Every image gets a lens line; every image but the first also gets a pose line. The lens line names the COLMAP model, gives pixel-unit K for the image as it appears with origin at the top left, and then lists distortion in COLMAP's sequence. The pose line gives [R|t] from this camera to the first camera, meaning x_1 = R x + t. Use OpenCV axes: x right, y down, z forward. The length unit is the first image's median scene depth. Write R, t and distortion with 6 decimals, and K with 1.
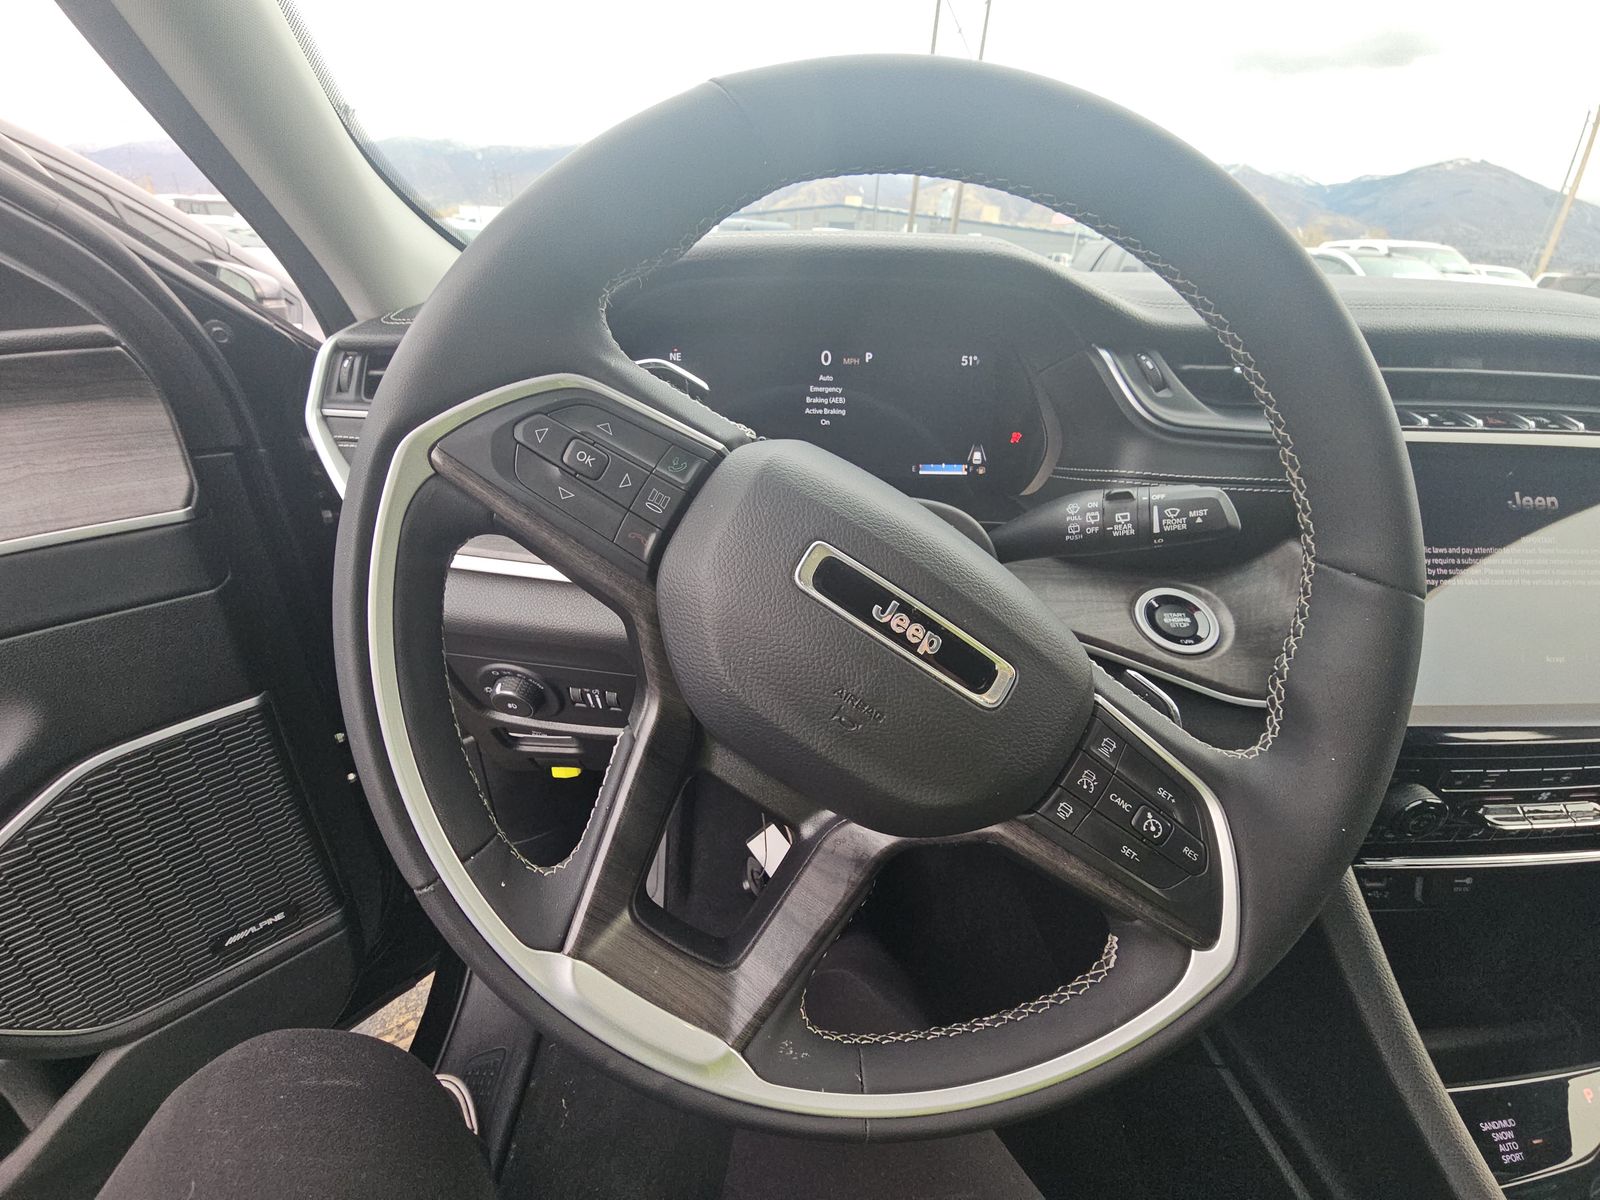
lens RADIAL K [[647.2, 0, 762.0], [0, 647.2, 607.2], [0, 0, 1]] dist [0.013205, -0.013412]
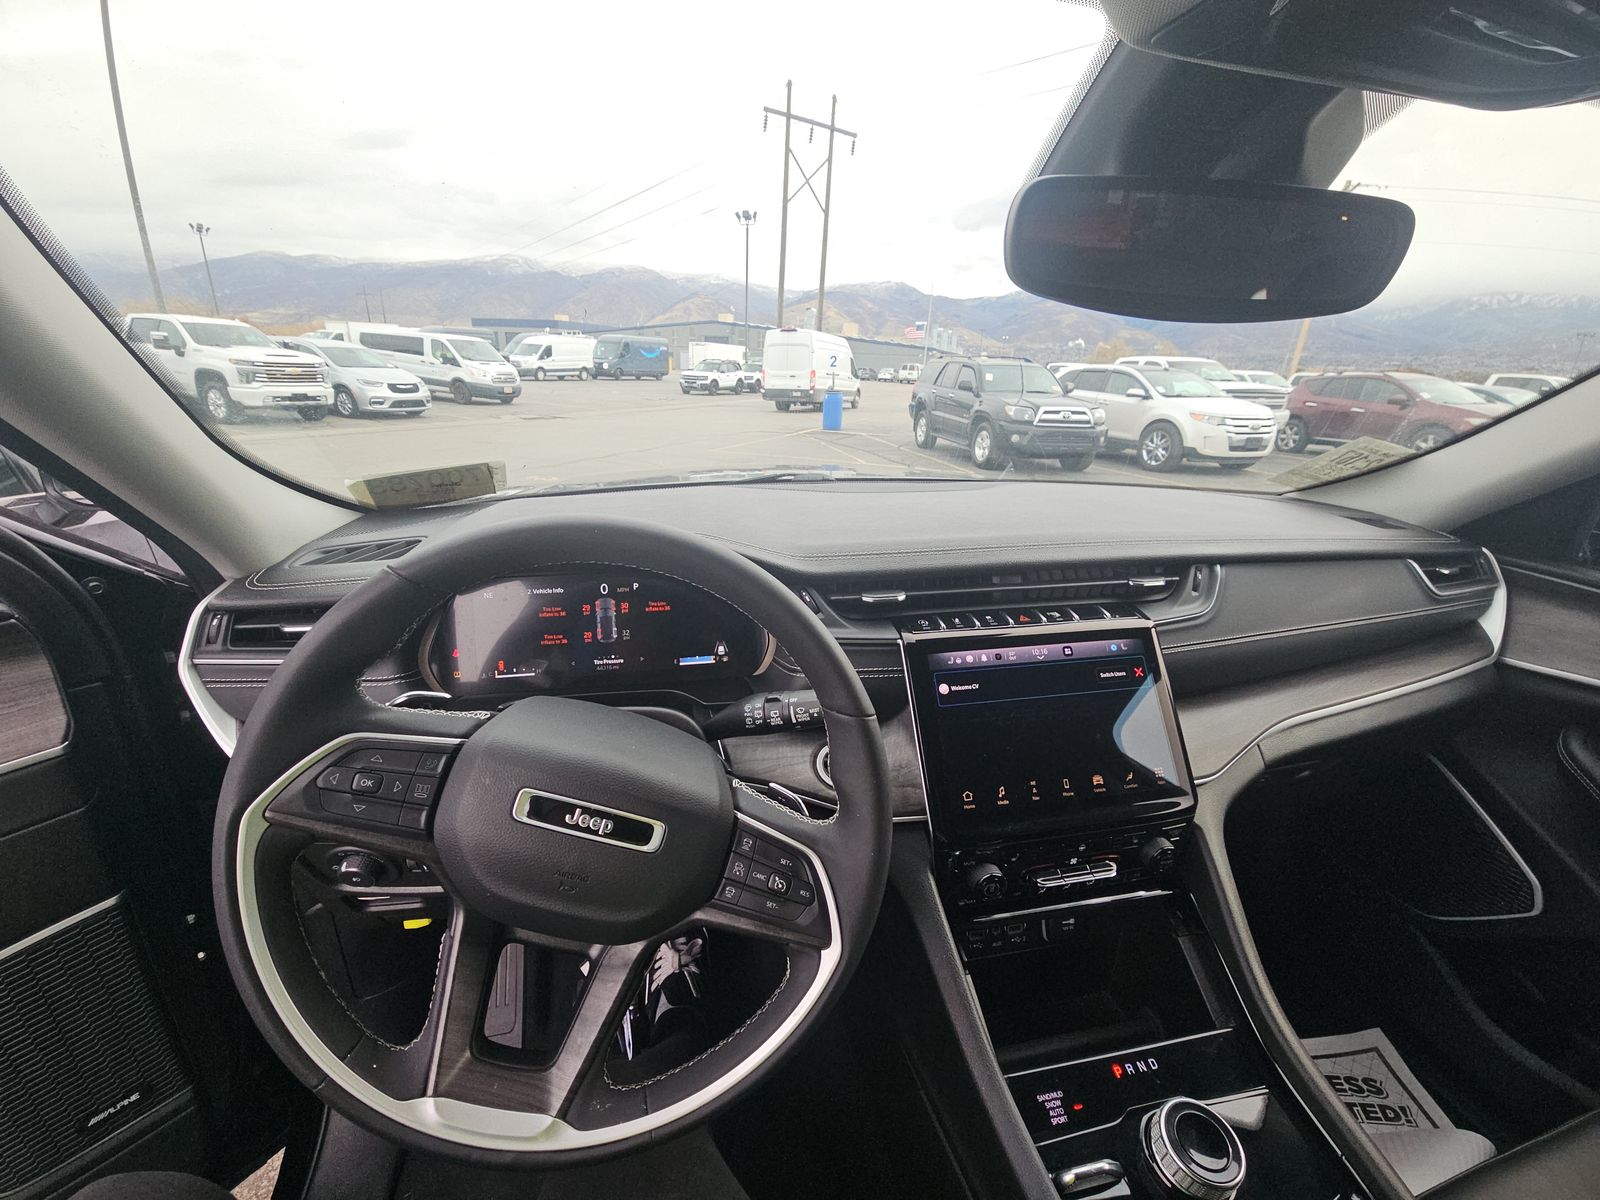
lens RADIAL K [[647.2, 0, 768.5], [0, 647.2, 609.0], [0, 0, 1]] dist [0.013205, -0.013412]
pose [[0.983523, -0.057212, 0.171493, 0.208640], [0.080562, 0.987910, -0.132449, -0.132723], [-0.161842, 0.144083, 0.976241, -0.414571]]
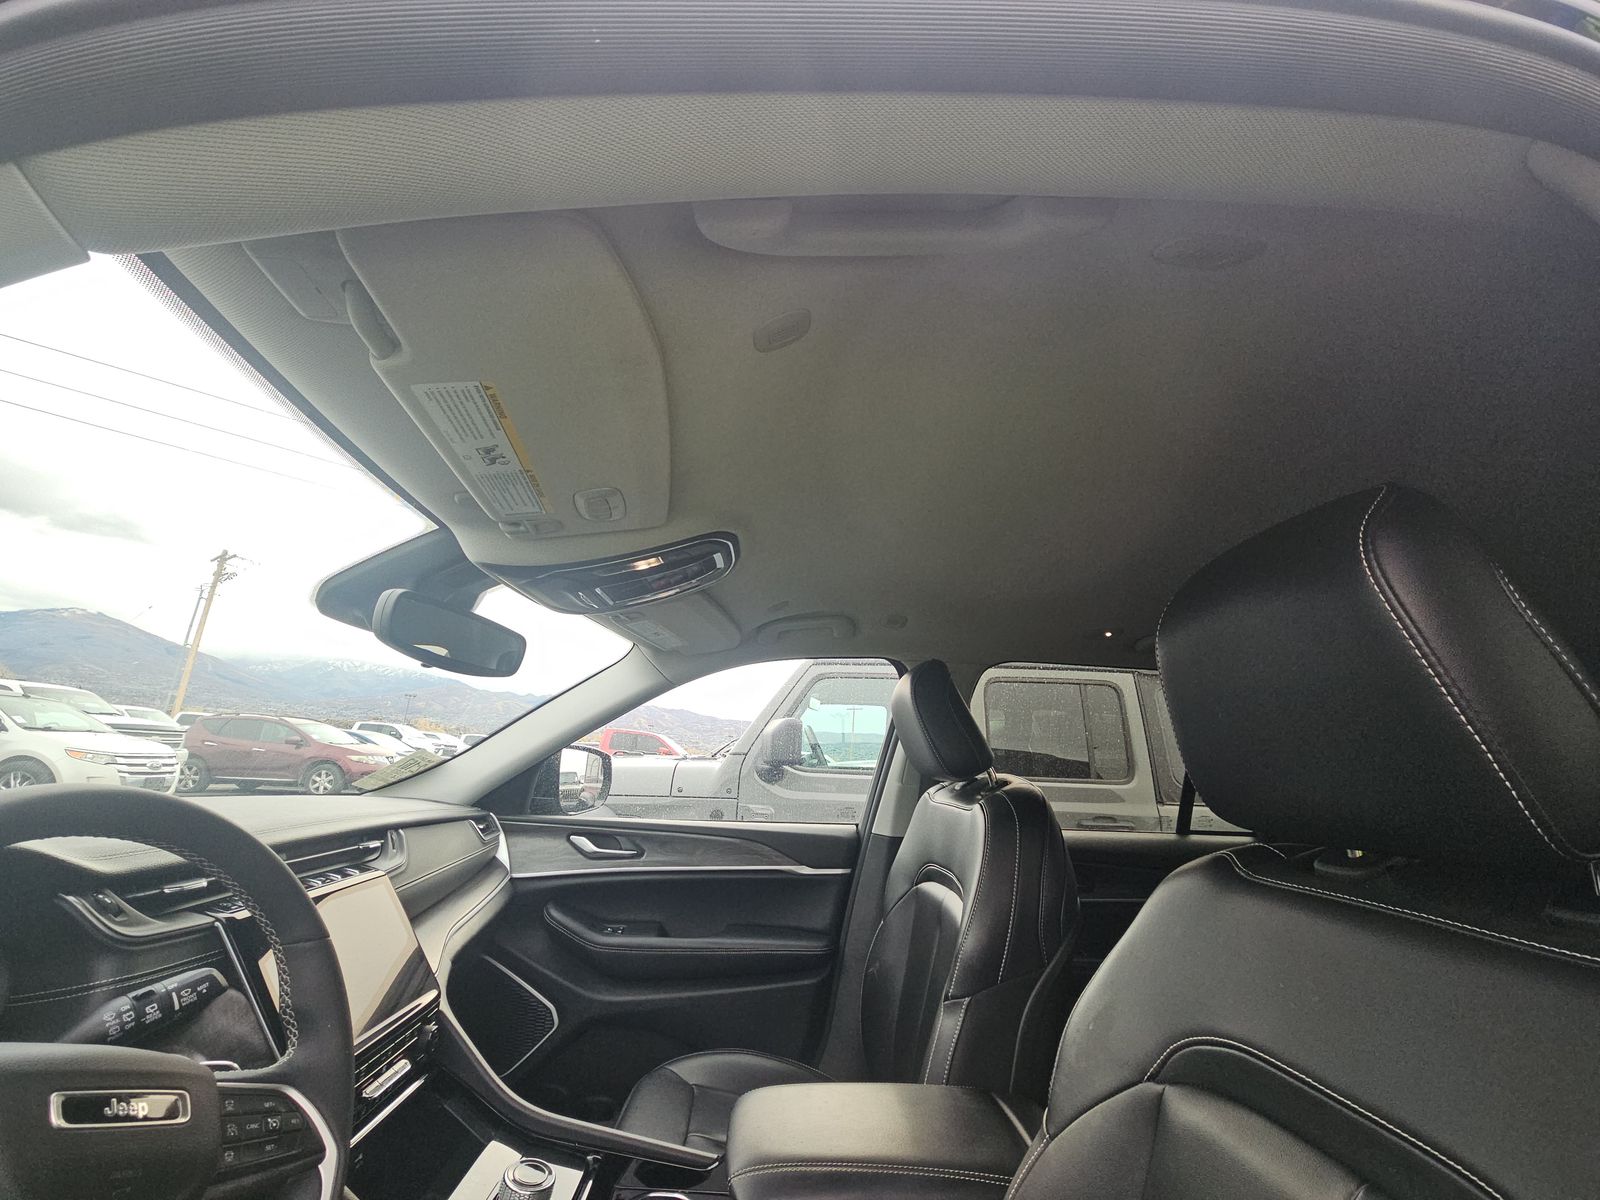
lens RADIAL K [[647.2, 0, 794.4], [0, 647.2, 627.6], [0, 0, 1]] dist [0.013205, -0.013412]
pose [[-0.012005, 0.187559, 0.982180, -0.765987], [0.415883, 0.894200, -0.165675, -0.045816], [-0.909339, 0.406483, -0.088738, -0.394549]]
